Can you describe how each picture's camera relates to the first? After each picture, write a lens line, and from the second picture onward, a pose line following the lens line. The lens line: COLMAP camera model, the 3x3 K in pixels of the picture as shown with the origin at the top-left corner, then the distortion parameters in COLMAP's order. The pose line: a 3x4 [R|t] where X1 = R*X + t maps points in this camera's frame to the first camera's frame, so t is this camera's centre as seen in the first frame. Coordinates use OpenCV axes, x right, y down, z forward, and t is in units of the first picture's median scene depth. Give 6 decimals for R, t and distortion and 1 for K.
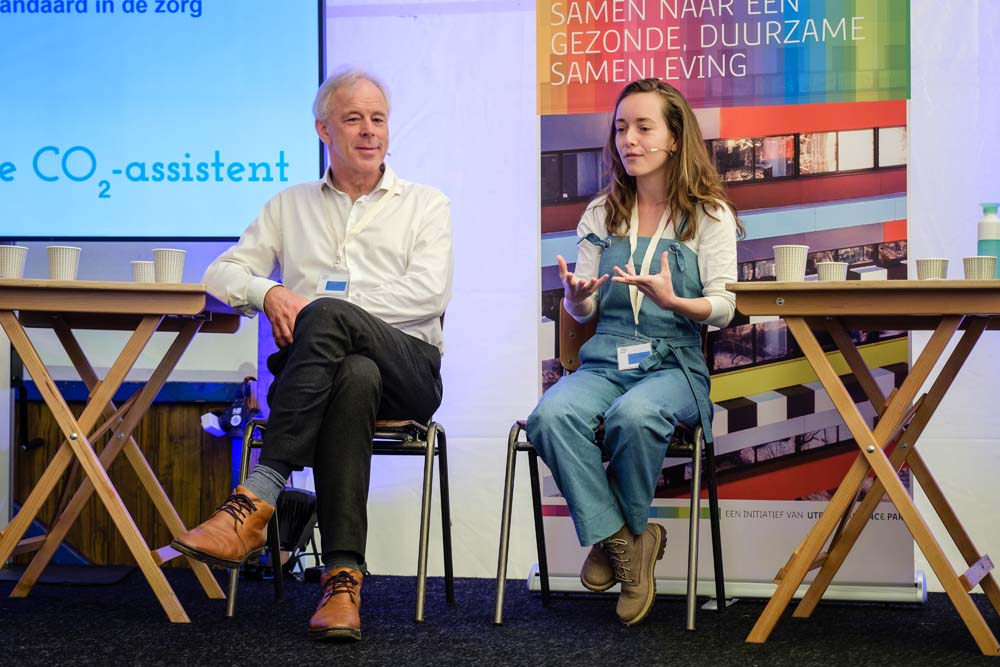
lens RADIAL K [[1727.5, 0, 587.5], [0, 1727.5, 401.2], [0, 0, 1]] dist [0.034595, 0.000000]
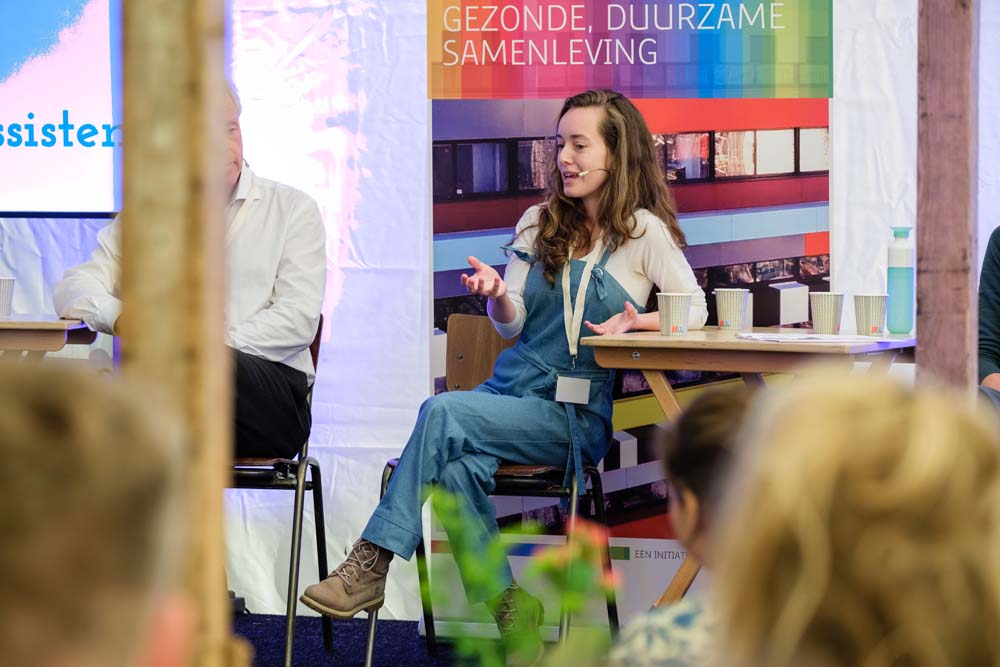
lens RADIAL K [[4017.2, 0, 475.9], [0, 4017.2, 461.6], [0, 0, 1]] dist [0.183384, 0.000000]
pose [[0.995486, 0.007877, -0.094584, 0.195026], [-0.001040, 0.997396, 0.072113, -0.132599], [0.094906, -0.071689, 0.992902, -1.068571]]
